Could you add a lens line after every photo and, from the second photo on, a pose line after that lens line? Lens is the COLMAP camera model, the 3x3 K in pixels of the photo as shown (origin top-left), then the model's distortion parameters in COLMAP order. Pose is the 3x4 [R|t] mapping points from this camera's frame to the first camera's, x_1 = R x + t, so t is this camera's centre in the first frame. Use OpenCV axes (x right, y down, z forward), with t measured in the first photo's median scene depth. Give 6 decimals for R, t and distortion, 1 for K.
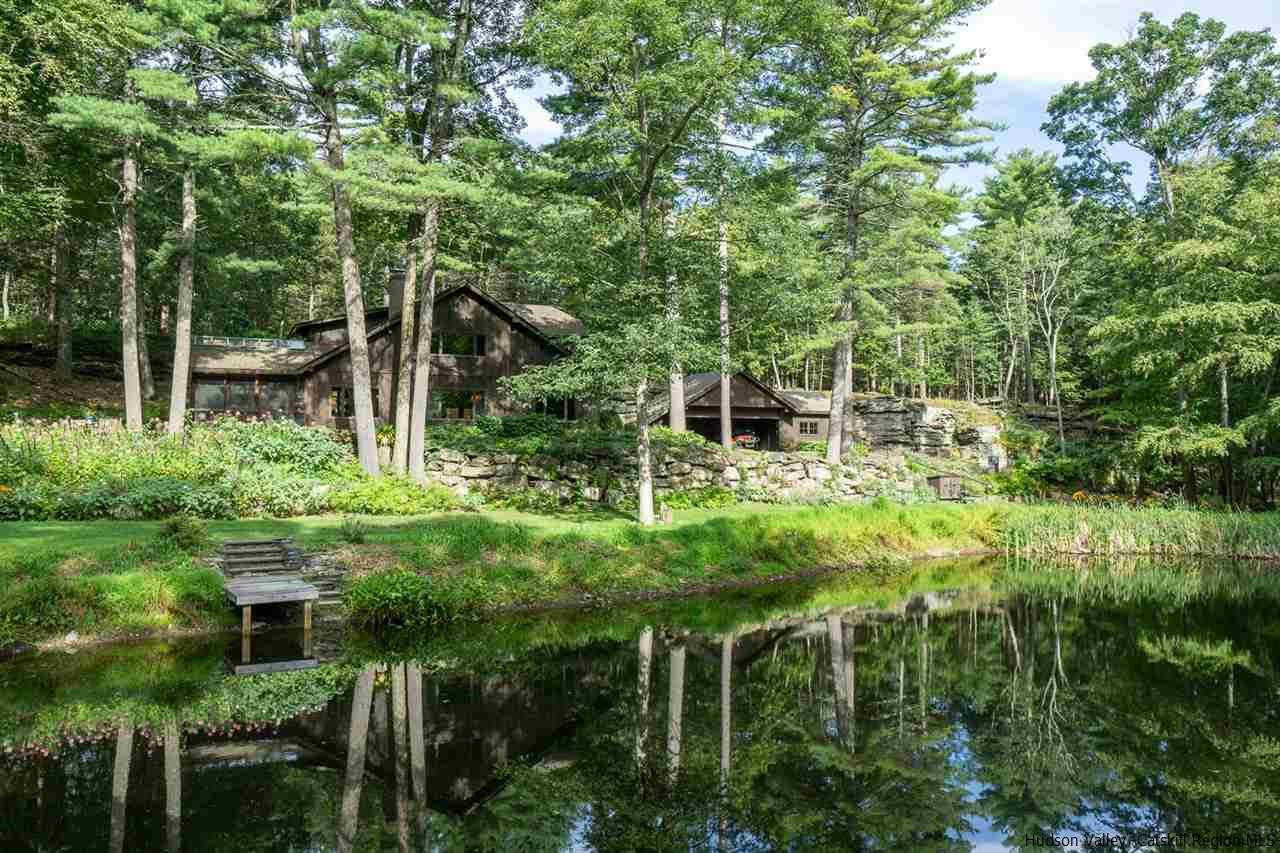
lens RADIAL K [[826.4, 0, 641.6], [0, 826.4, 392.2], [0, 0, 1]] dist [-0.002545, -0.000344]
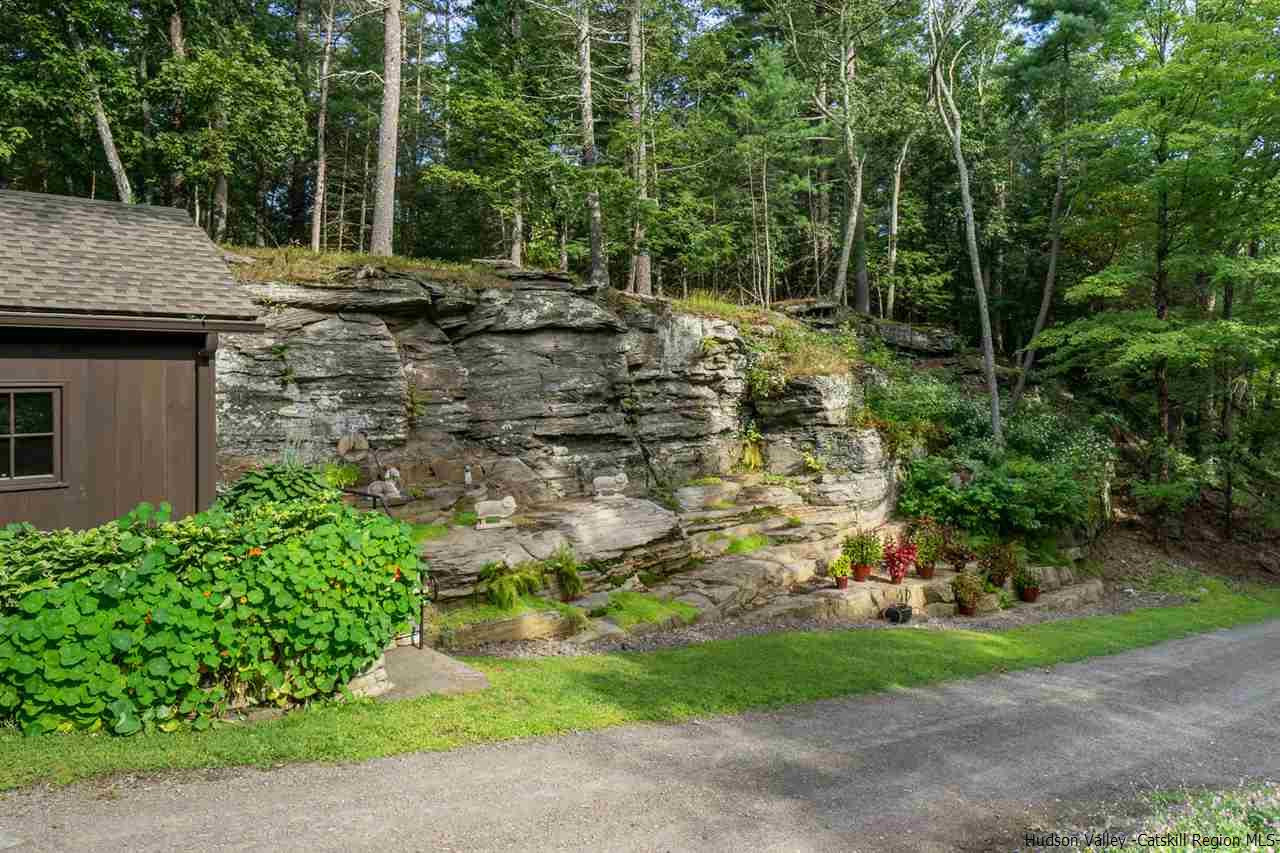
lens RADIAL K [[826.4, 0, 641.6], [0, 826.4, 392.2], [0, 0, 1]] dist [-0.002545, -0.000344]
pose [[0.923062, -0.026760, 0.383720, 0.215422], [-0.003119, 0.997024, 0.077034, 0.022880], [-0.384639, -0.072304, 0.920231, 0.720117]]
